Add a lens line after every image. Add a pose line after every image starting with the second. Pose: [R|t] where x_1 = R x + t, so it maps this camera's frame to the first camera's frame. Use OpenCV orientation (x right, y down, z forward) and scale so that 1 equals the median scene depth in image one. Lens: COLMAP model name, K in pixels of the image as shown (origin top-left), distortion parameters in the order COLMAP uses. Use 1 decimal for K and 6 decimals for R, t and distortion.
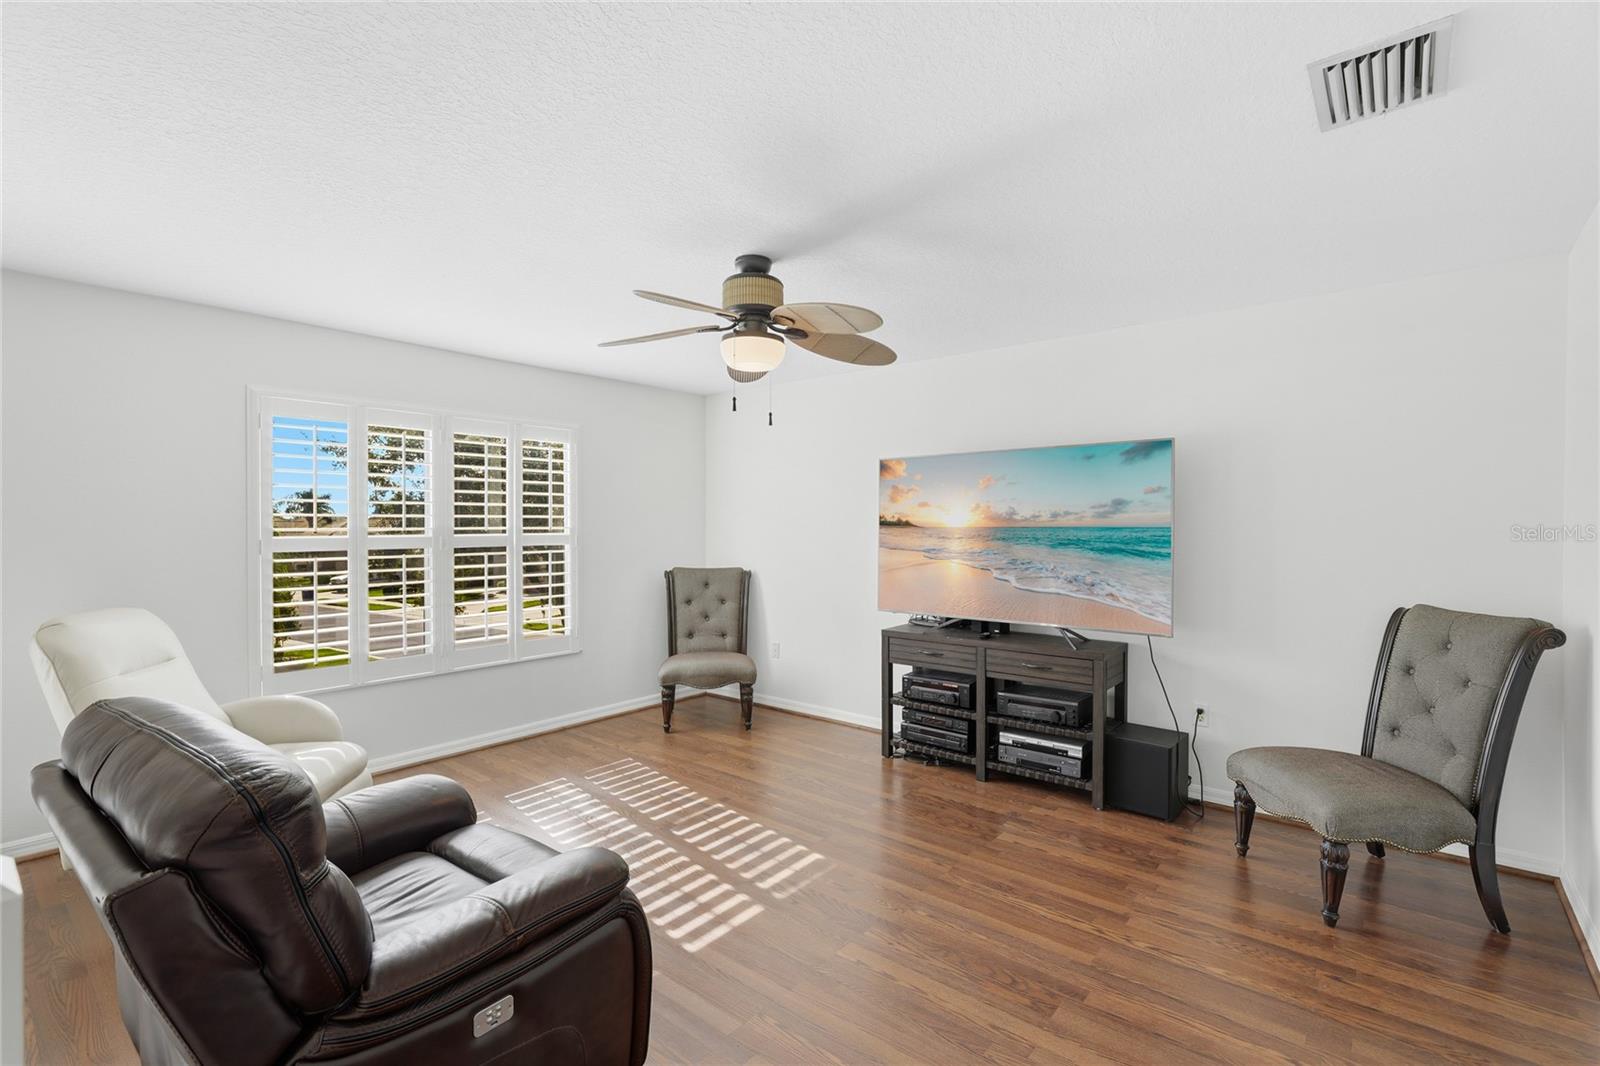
lens RADIAL K [[736.7, 0, 804.8], [0, 736.7, 537.8], [0, 0, 1]] dist [0.010000, 0.000258]
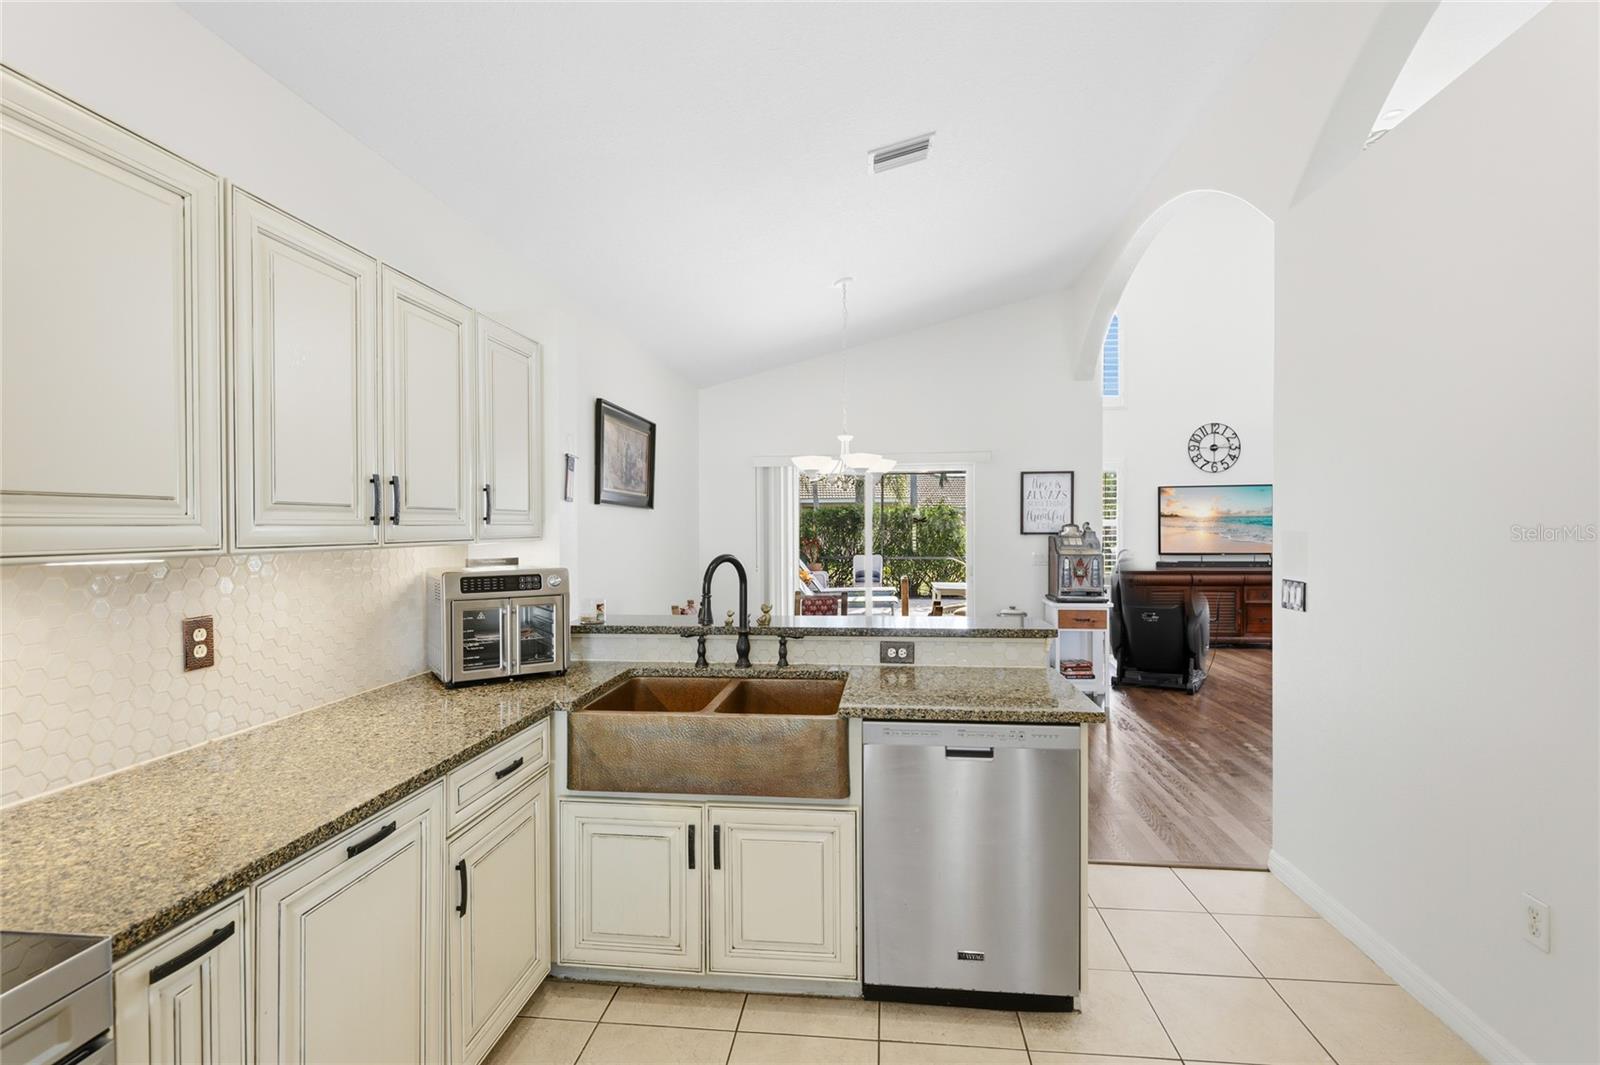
lens RADIAL K [[765.1, 0, 810.6], [0, 765.1, 525.8], [0, 0, 1]] dist [0.001805, -0.000436]
pose [[0.831648, -0.014355, 0.555118, -2.333497], [0.024170, 0.999654, -0.010361, 0.010110], [-0.554777, 0.022034, 0.831707, -0.379002]]
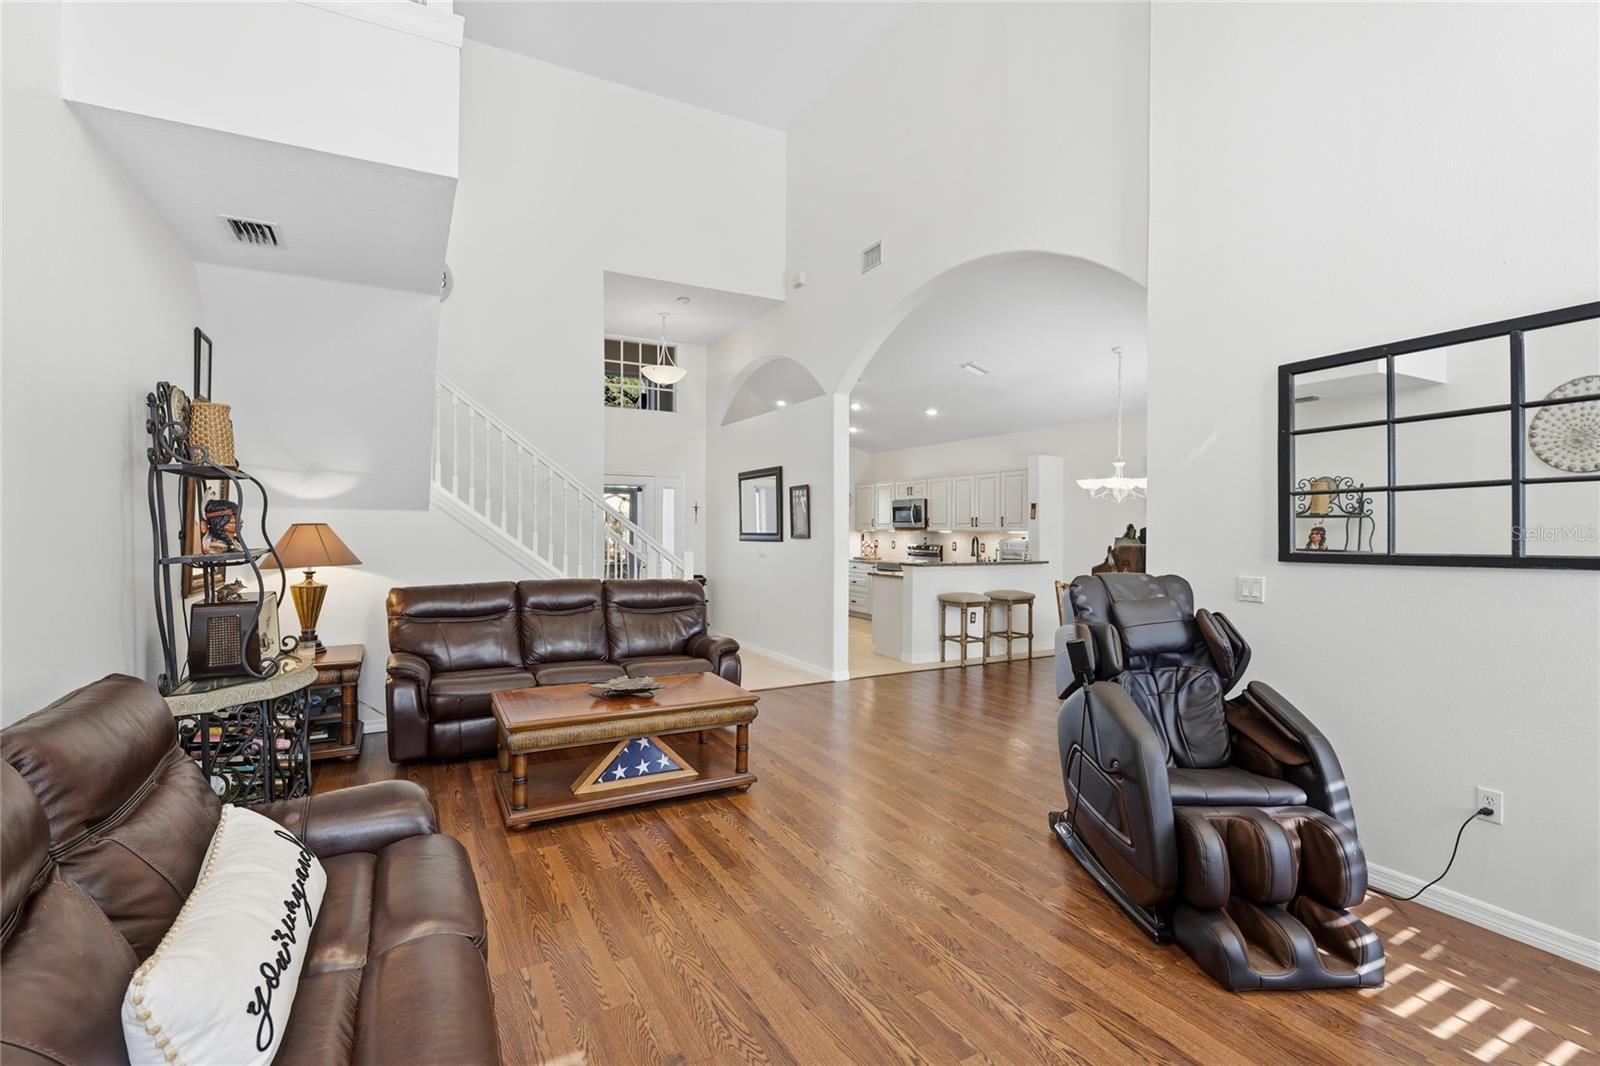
lens RADIAL K [[720.9, 0, 791.0], [0, 720.9, 529.3], [0, 0, 1]] dist [0.005212, -0.000967]
pose [[-0.389243, -0.008998, -0.921091, 0.487053], [-0.027433, 0.999622, 0.001828, 0.018021], [0.920726, 0.025980, -0.389343, 0.699285]]
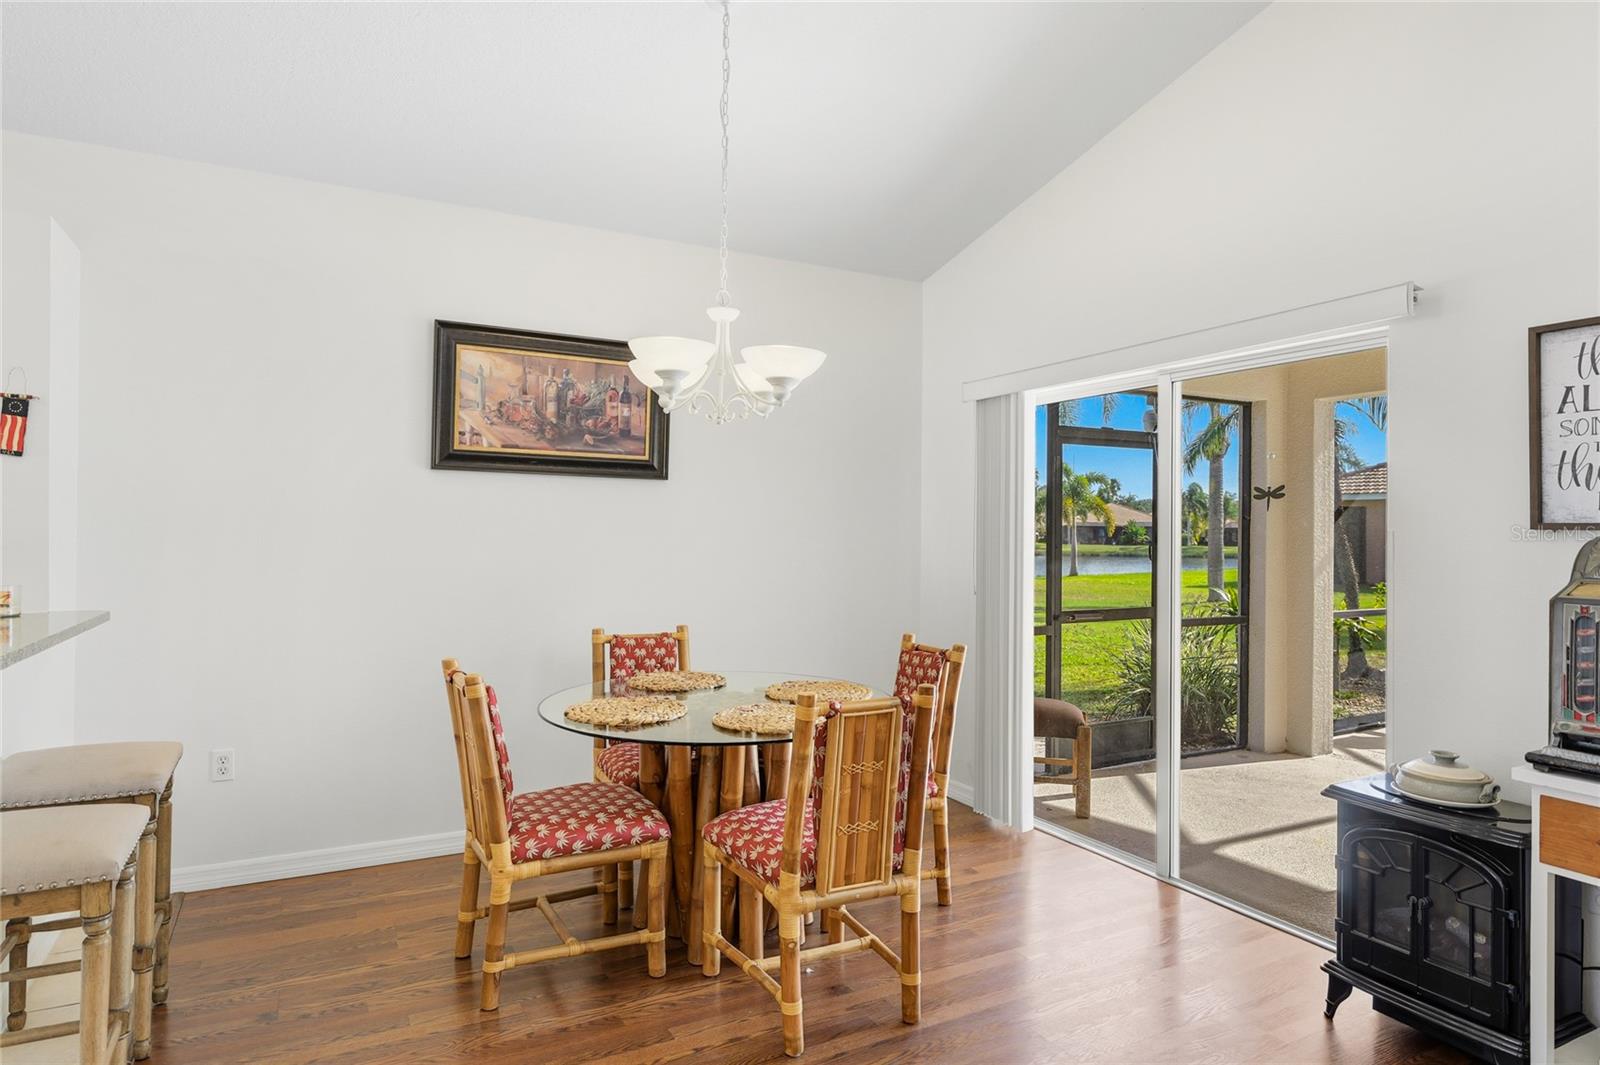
lens RADIAL K [[936.9, 0, 797.2], [0, 936.9, 518.5], [0, 0, 1]] dist [-0.007877, 0.001633]
pose [[0.921875, -0.006203, -0.387438, -1.121273], [-0.008304, 0.999326, -0.035759, 0.045062], [0.387398, 0.036183, 0.921202, 0.019317]]
